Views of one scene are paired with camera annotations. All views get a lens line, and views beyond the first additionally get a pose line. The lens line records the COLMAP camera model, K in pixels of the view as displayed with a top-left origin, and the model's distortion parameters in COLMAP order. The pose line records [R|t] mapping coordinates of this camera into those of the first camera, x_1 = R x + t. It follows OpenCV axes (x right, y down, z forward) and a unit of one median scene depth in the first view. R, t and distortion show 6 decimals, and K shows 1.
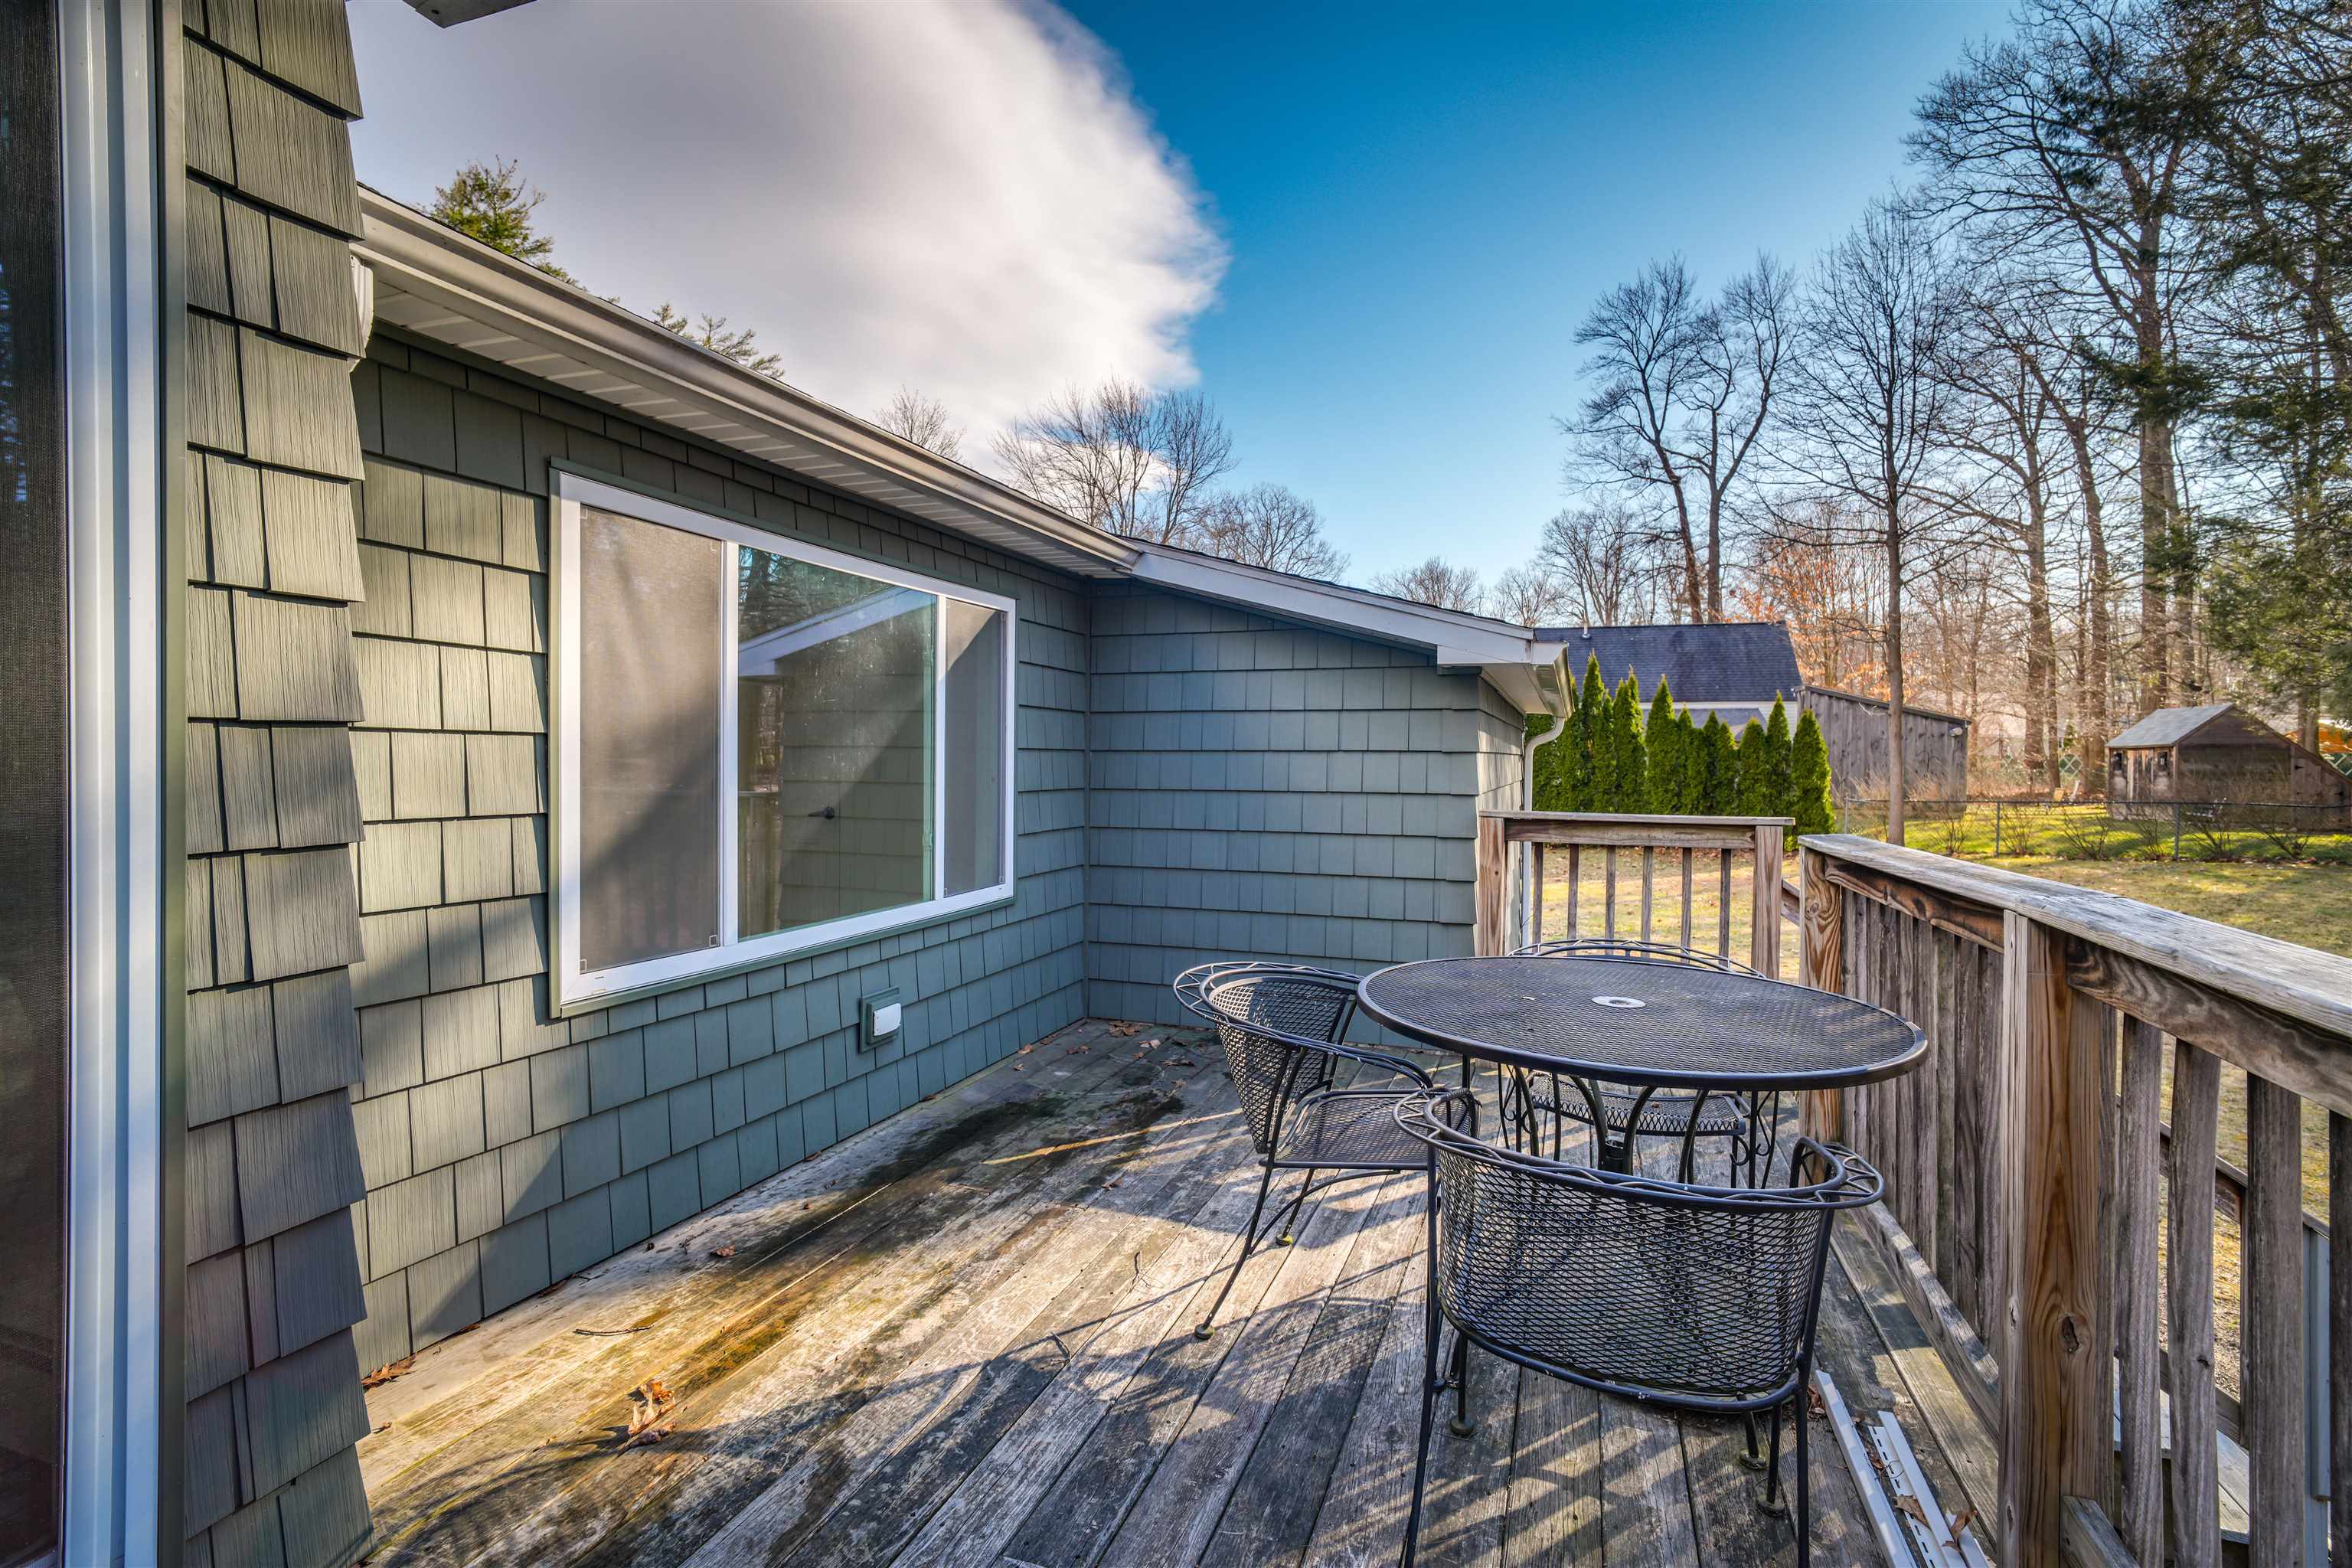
lens RADIAL K [[1113.4, 0, 1179.6], [0, 1113.4, 772.1], [0, 0, 1]] dist [-0.001188, -0.000096]
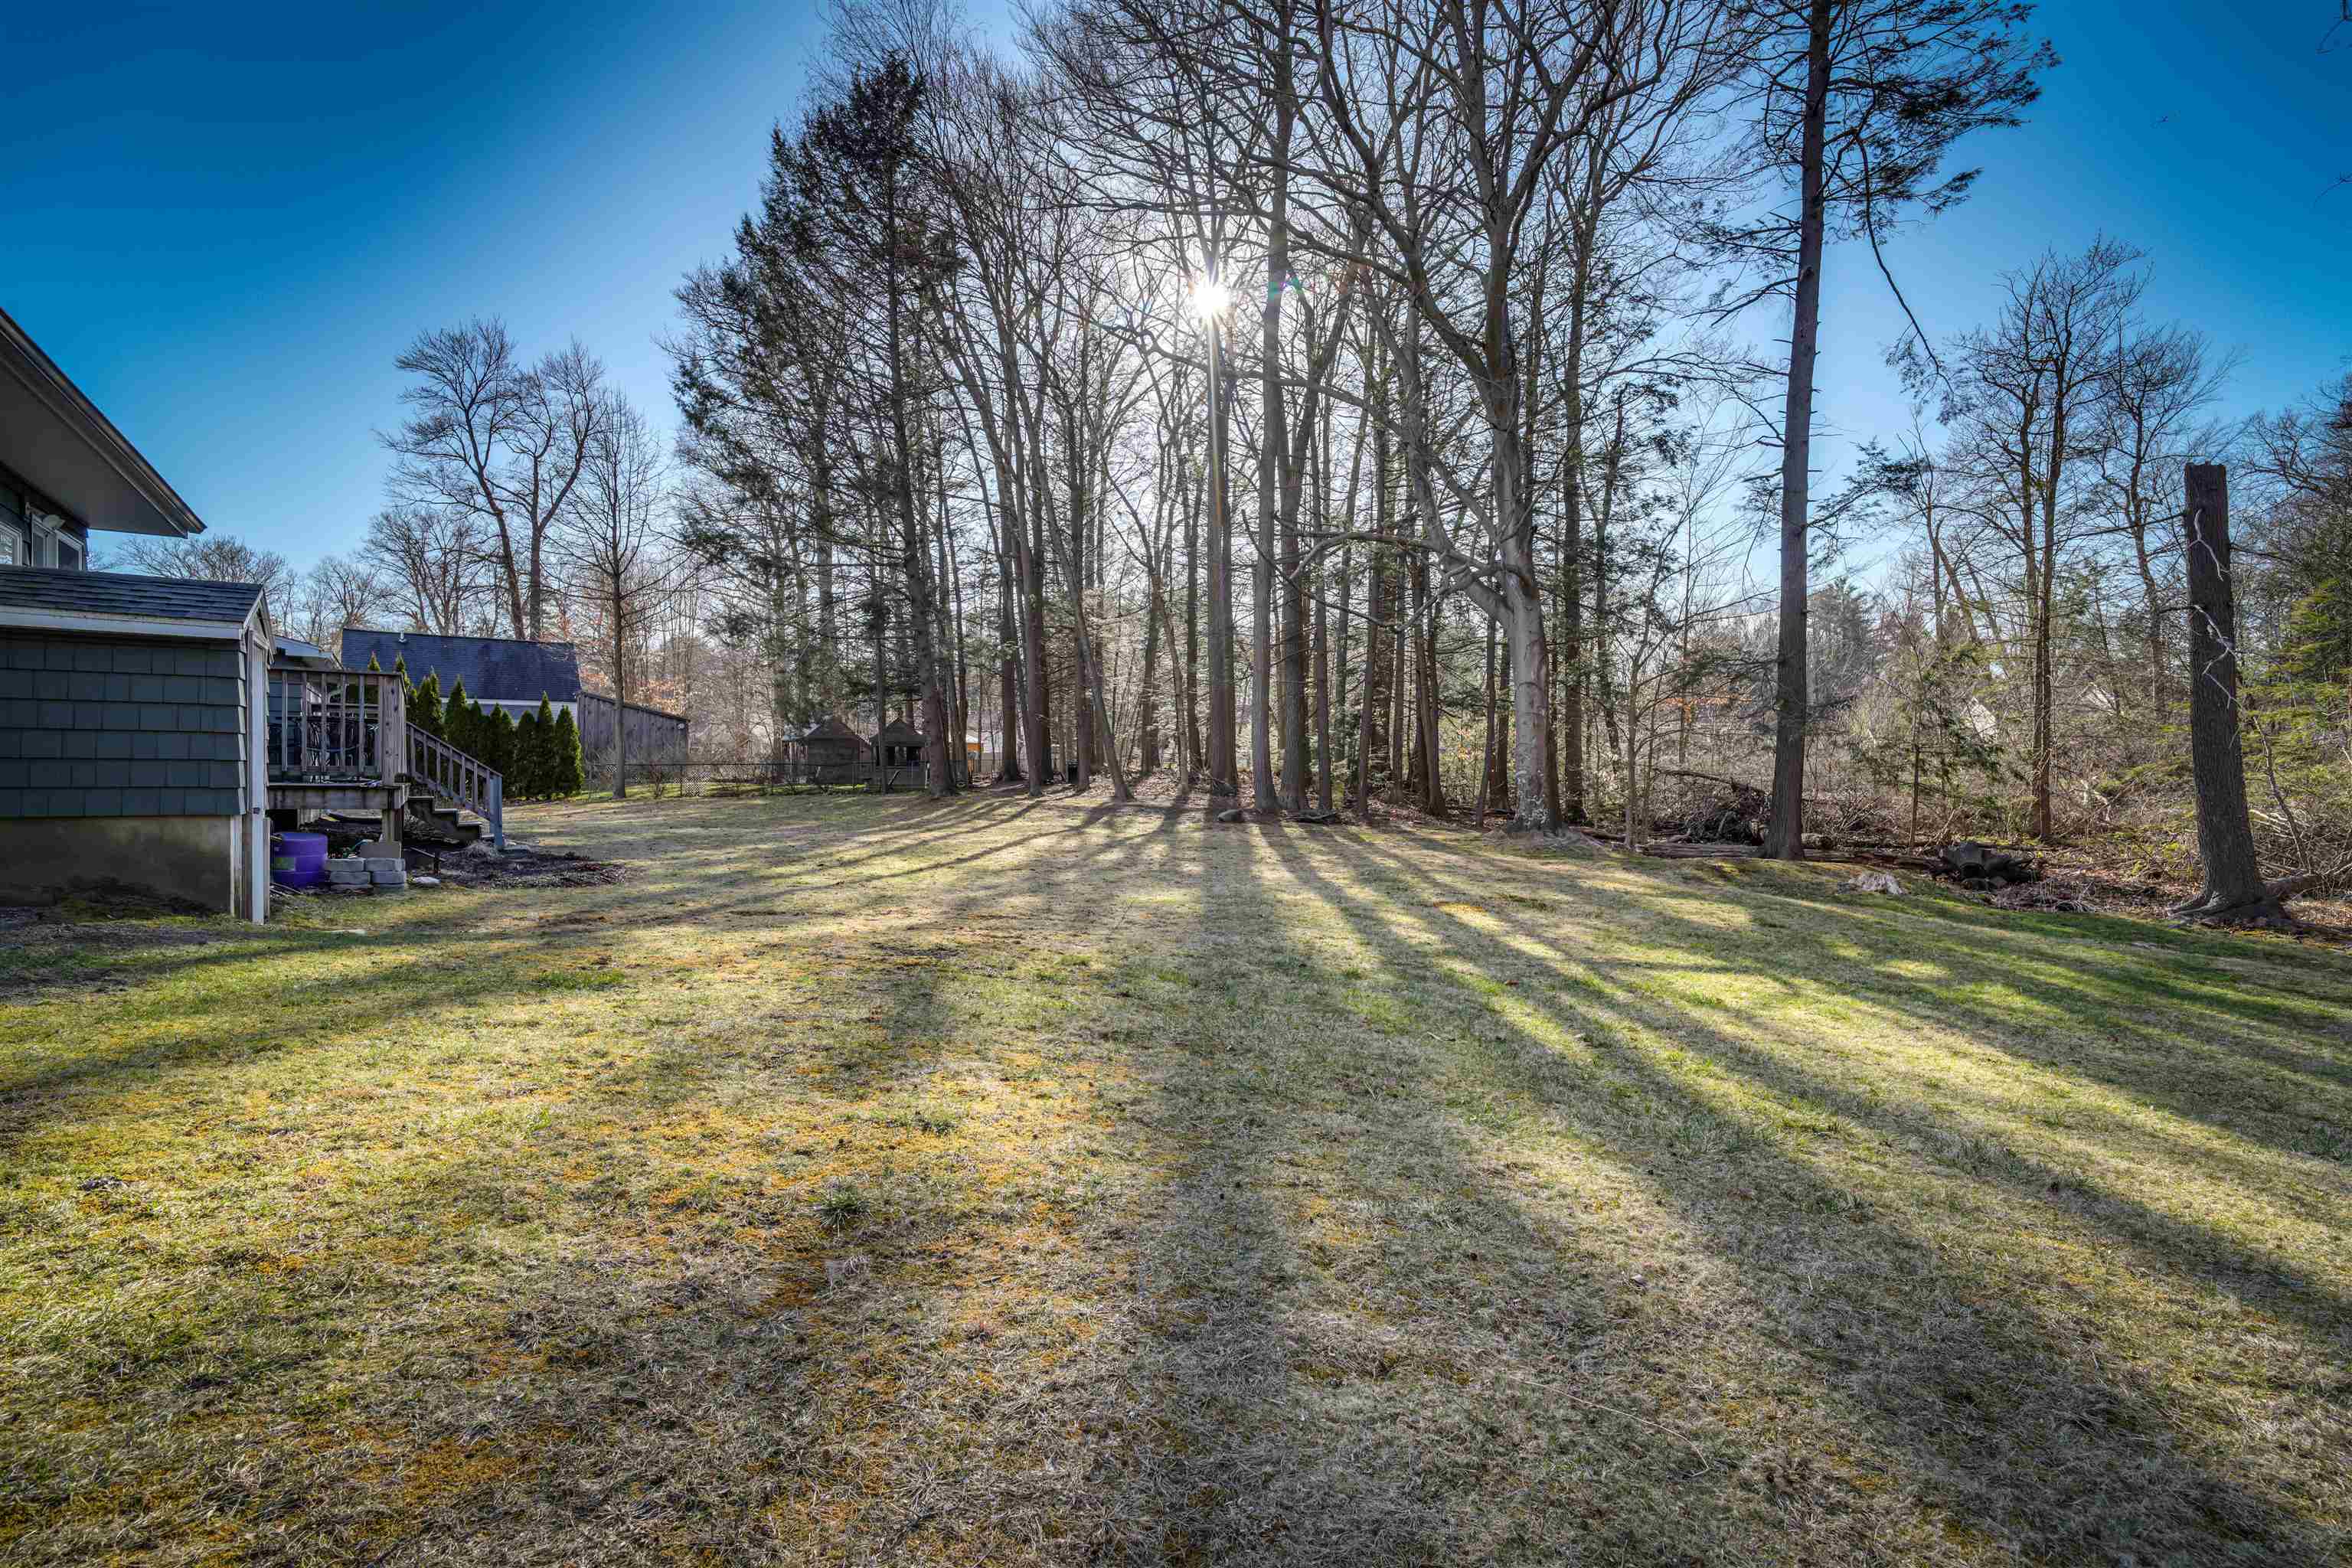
lens RADIAL K [[1113.4, 0, 1179.6], [0, 1113.4, 772.1], [0, 0, 1]] dist [-0.001188, -0.000096]
pose [[0.590427, -0.000854, 0.807091, -0.067572], [0.011944, 0.999899, -0.007680, 0.024041], [-0.807003, 0.014175, 0.590377, -0.242554]]
